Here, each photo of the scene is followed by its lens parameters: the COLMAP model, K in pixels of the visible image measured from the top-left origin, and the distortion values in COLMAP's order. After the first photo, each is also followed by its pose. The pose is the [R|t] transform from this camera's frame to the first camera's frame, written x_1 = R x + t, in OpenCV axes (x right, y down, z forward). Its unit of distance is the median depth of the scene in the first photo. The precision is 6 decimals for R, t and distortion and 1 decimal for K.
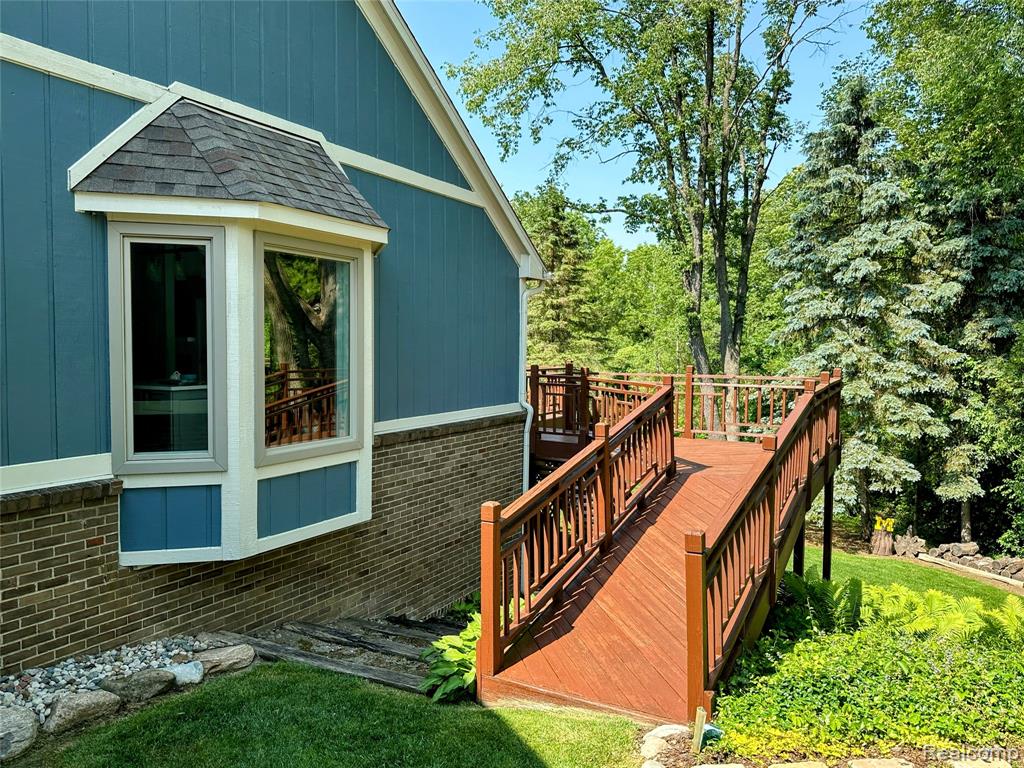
lens RADIAL K [[770.9, 0, 510.9], [0, 770.9, 384.3], [0, 0, 1]] dist [0.019447, -0.009277]
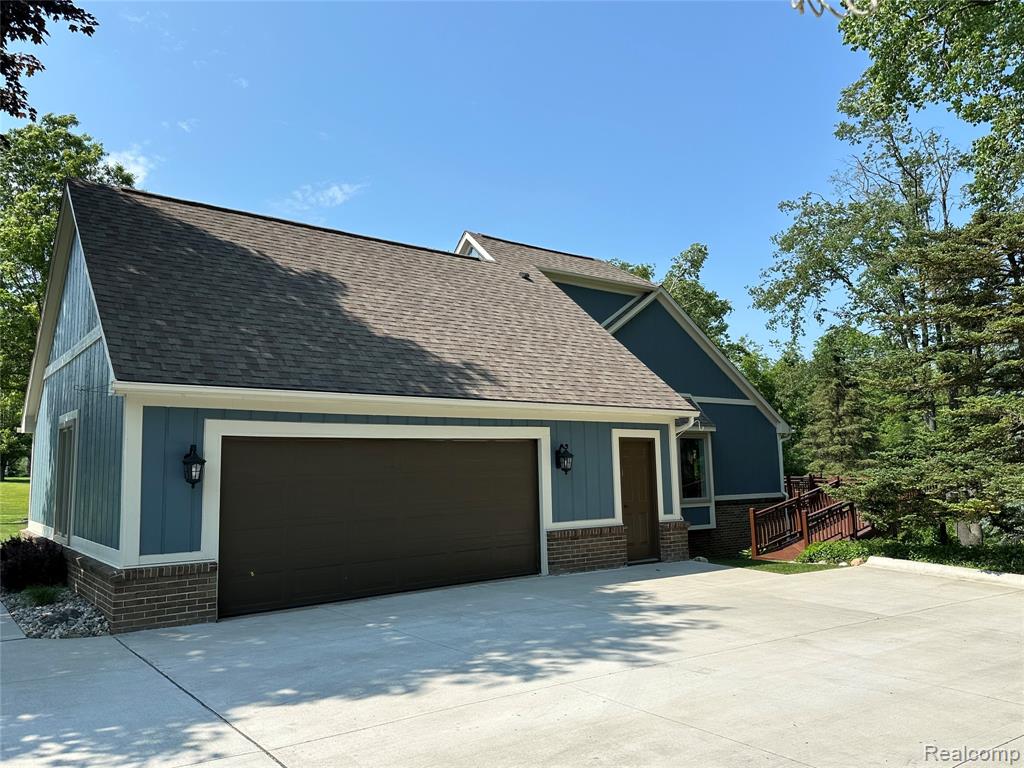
lens RADIAL K [[770.9, 0, 506.9], [0, 770.9, 382.4], [0, 0, 1]] dist [0.019447, -0.009277]
pose [[0.917362, -0.075660, -0.390797, 0.171862], [0.011087, 0.986246, -0.164914, 0.067552], [0.397899, 0.146953, 0.905583, -1.268837]]
